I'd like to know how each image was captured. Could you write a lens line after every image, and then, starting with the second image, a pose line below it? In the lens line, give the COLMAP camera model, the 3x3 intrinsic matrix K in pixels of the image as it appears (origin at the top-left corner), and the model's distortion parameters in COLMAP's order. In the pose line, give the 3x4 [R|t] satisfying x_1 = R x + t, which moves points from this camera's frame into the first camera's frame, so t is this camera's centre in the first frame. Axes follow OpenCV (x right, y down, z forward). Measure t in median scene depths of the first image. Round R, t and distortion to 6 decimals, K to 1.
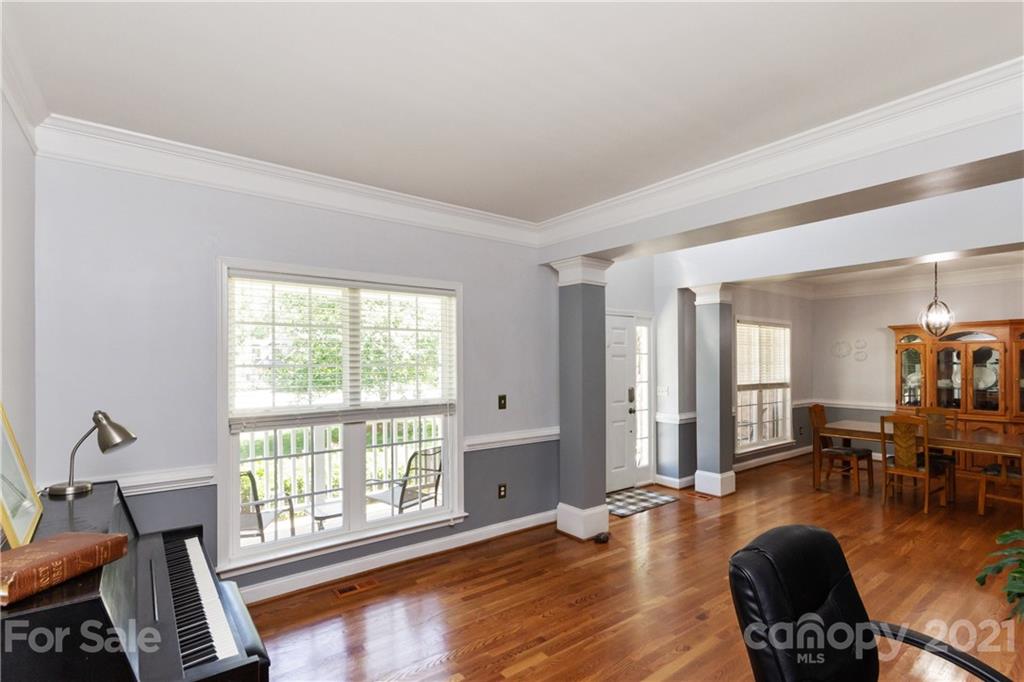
lens RADIAL K [[483.9, 0, 507.6], [0, 483.9, 361.7], [0, 0, 1]] dist [-0.000432, 0.000423]
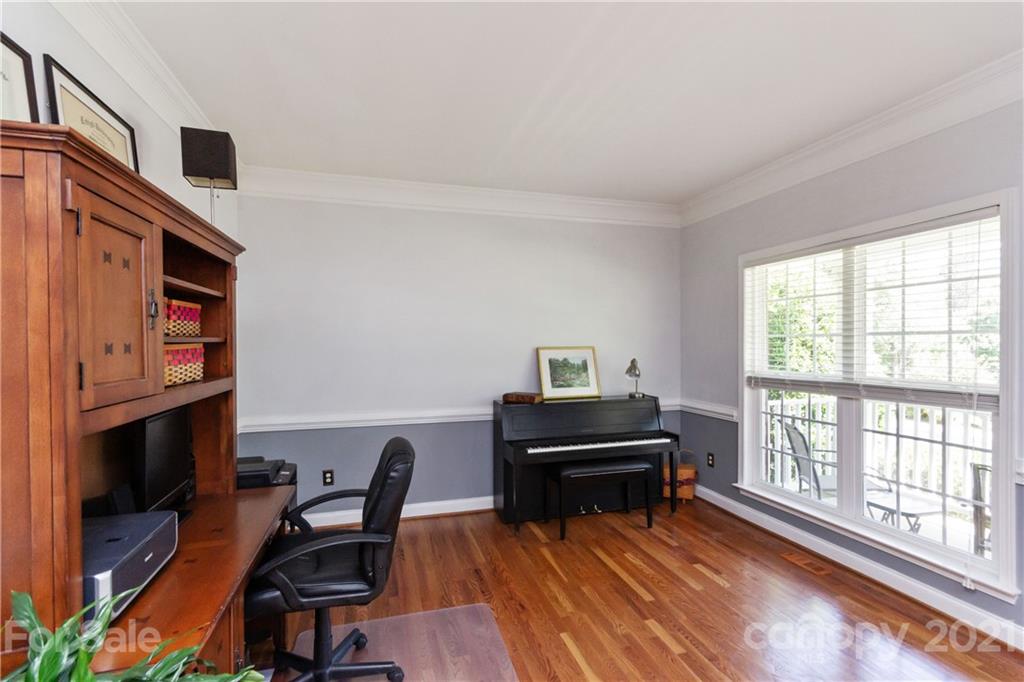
lens RADIAL K [[469.2, 0, 515.2], [0, 469.2, 346.4], [0, 0, 1]] dist [0.004750, 0.000047]
pose [[-0.357850, 0.010920, -0.933715, 0.717070], [0.011121, 0.999911, 0.007432, 0.017015], [0.933713, -0.007724, -0.357939, 0.736893]]
